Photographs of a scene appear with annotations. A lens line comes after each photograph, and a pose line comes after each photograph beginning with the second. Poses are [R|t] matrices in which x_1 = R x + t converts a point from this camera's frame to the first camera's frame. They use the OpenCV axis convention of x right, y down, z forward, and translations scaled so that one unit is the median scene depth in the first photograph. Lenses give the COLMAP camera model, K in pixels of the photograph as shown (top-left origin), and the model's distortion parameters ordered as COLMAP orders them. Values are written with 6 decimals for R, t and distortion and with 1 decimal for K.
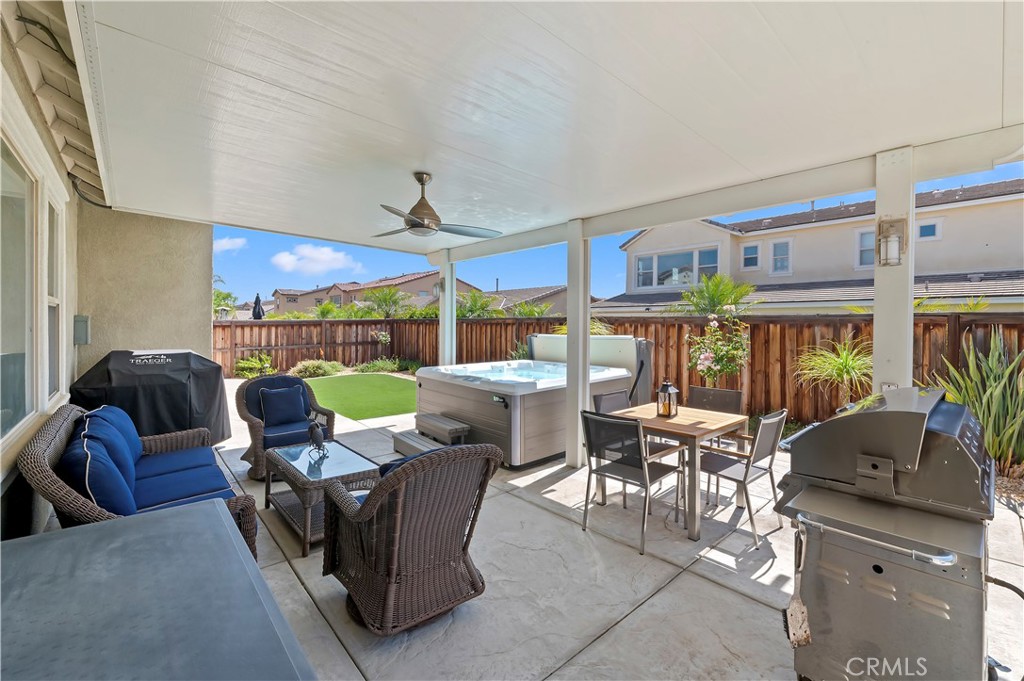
lens RADIAL K [[417.7, 0, 519.2], [0, 417.7, 332.5], [0, 0, 1]] dist [-0.004463, 0.000177]
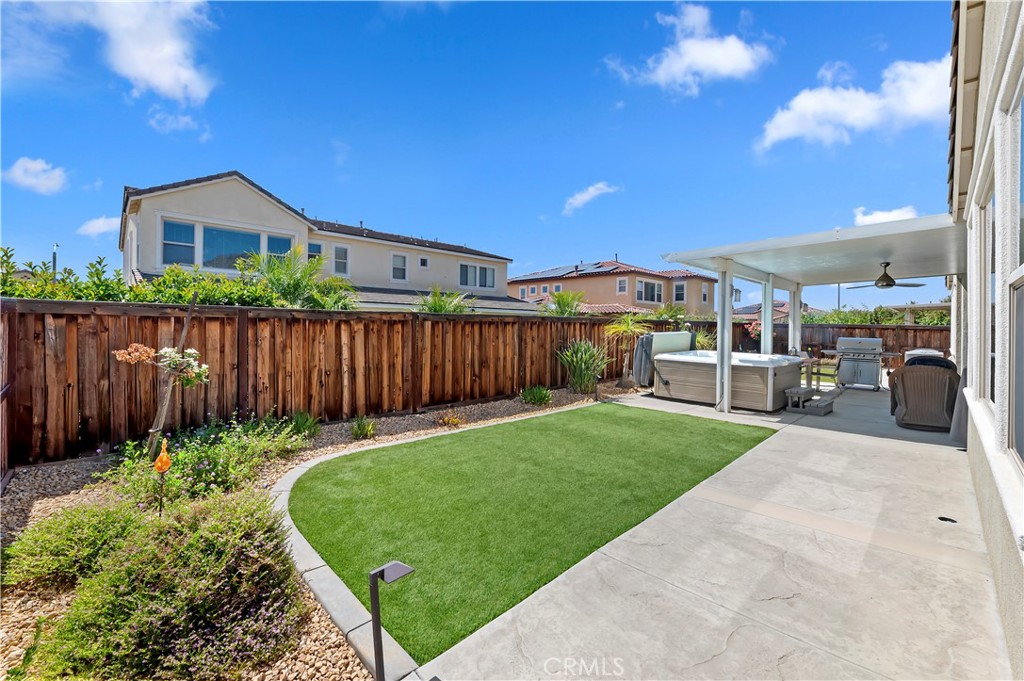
lens RADIAL K [[417.7, 0, 502.7], [0, 417.7, 331.2], [0, 0, 1]] dist [-0.004463, 0.000177]
pose [[-0.017464, -0.020195, 0.999644, -0.640665], [0.013104, 0.999706, 0.020425, -0.016431], [-0.999762, 0.013456, -0.017195, 0.796948]]
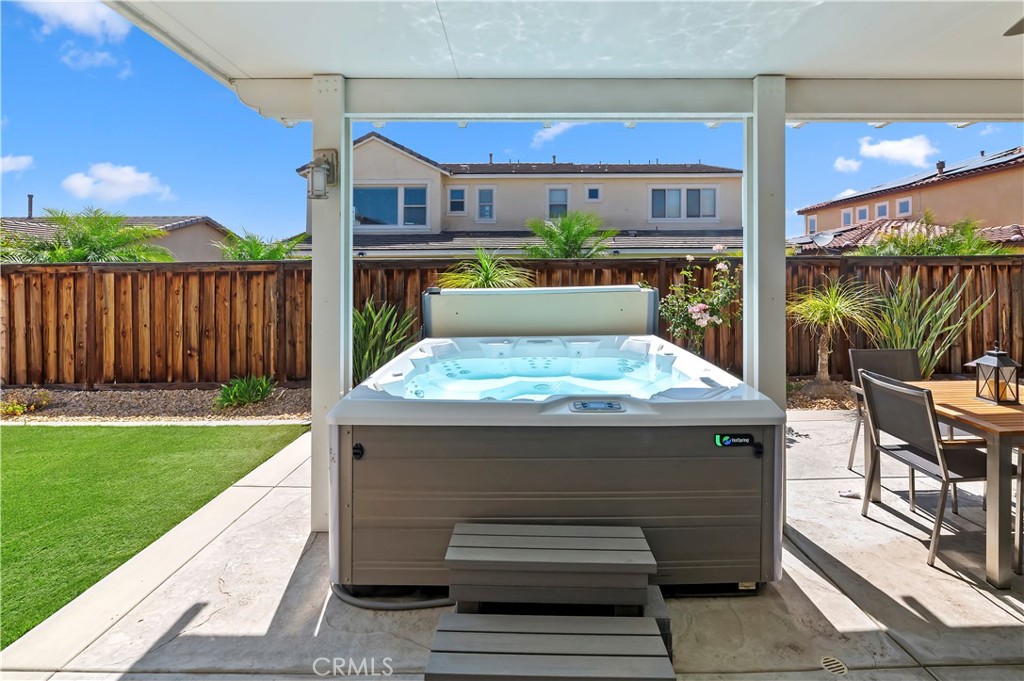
lens RADIAL K [[462.8, 0, 512.9], [0, 462.8, 276.1], [0, 0, 1]] dist [-0.000612, 0.000788]
pose [[0.671223, -0.014396, 0.741116, -0.190863], [0.027295, 0.999613, -0.005303, -0.003930], [-0.740753, 0.023788, 0.671356, 0.293404]]
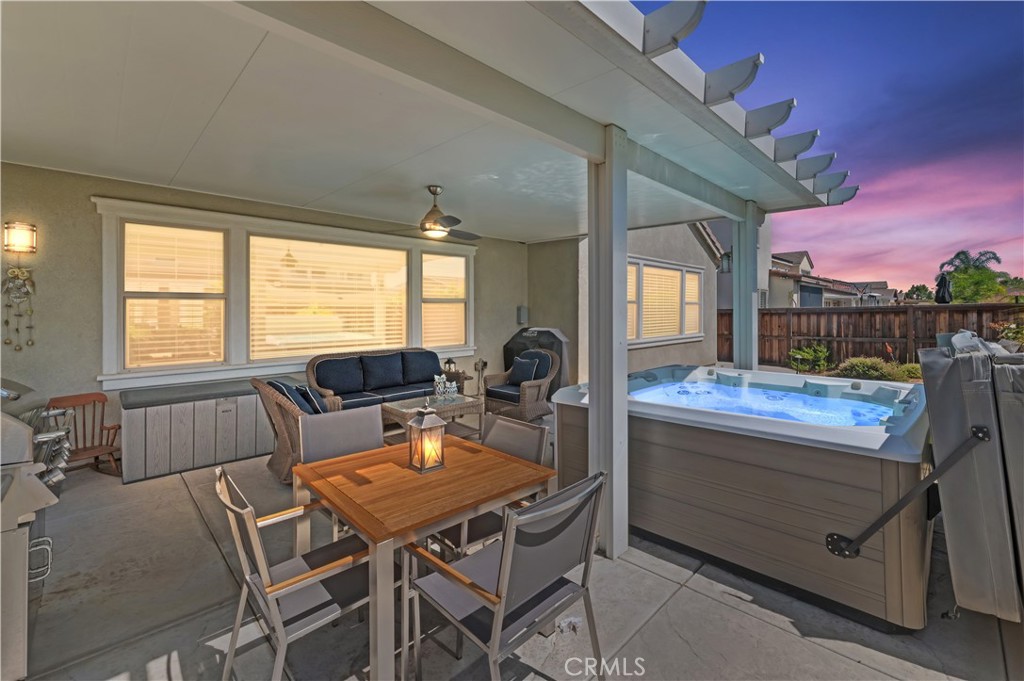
lens RADIAL K [[417.7, 0, 508.2], [0, 417.7, 307.2], [0, 0, 1]] dist [-0.004463, 0.000177]
pose [[0.032566, -0.014516, -0.999364, 0.253356], [-0.019483, 0.999695, -0.015155, -0.002485], [0.999280, 0.019964, 0.032274, 0.298735]]
